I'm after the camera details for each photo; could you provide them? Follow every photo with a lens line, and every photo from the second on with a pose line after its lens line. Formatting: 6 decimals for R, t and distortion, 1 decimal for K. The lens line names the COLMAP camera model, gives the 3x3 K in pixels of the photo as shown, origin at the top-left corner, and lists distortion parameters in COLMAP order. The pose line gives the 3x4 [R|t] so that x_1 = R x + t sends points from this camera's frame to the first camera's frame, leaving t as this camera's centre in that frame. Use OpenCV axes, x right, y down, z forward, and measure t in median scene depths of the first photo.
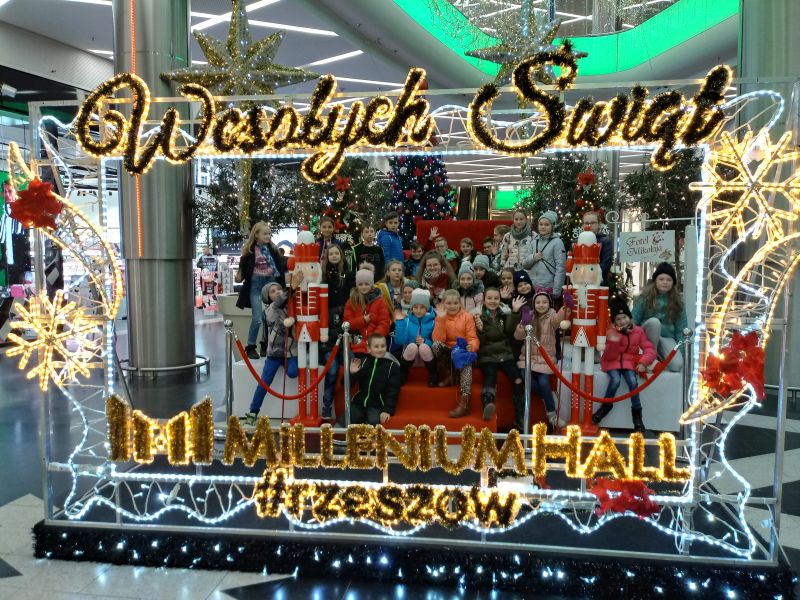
lens RADIAL K [[665.1, 0, 414.1], [0, 665.1, 303.4], [0, 0, 1]] dist [0.026864, -0.014909]
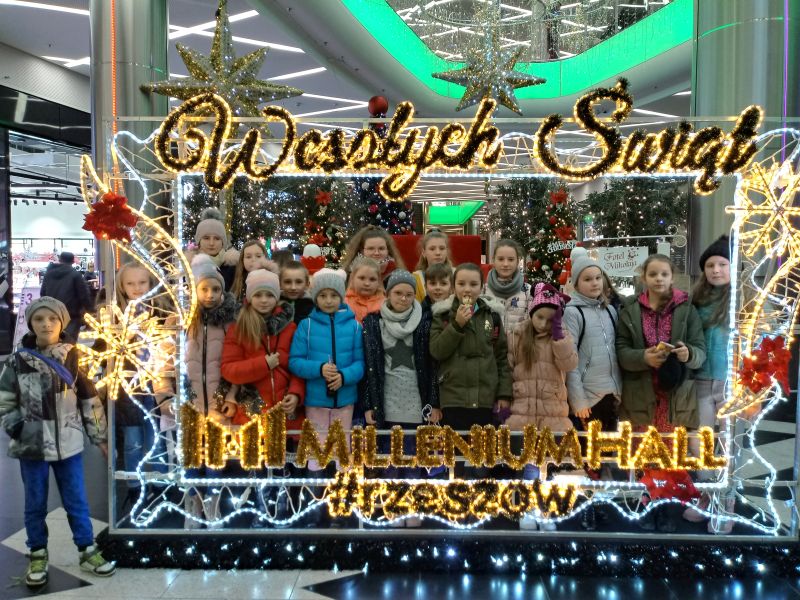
lens RADIAL K [[665.1, 0, 417.7], [0, 665.1, 303.2], [0, 0, 1]] dist [0.026864, -0.014909]
pose [[0.993164, -0.001235, 0.116724, -0.227974], [0.003716, 0.999772, -0.021039, 0.007239], [-0.116672, 0.021329, 0.992941, -0.067790]]
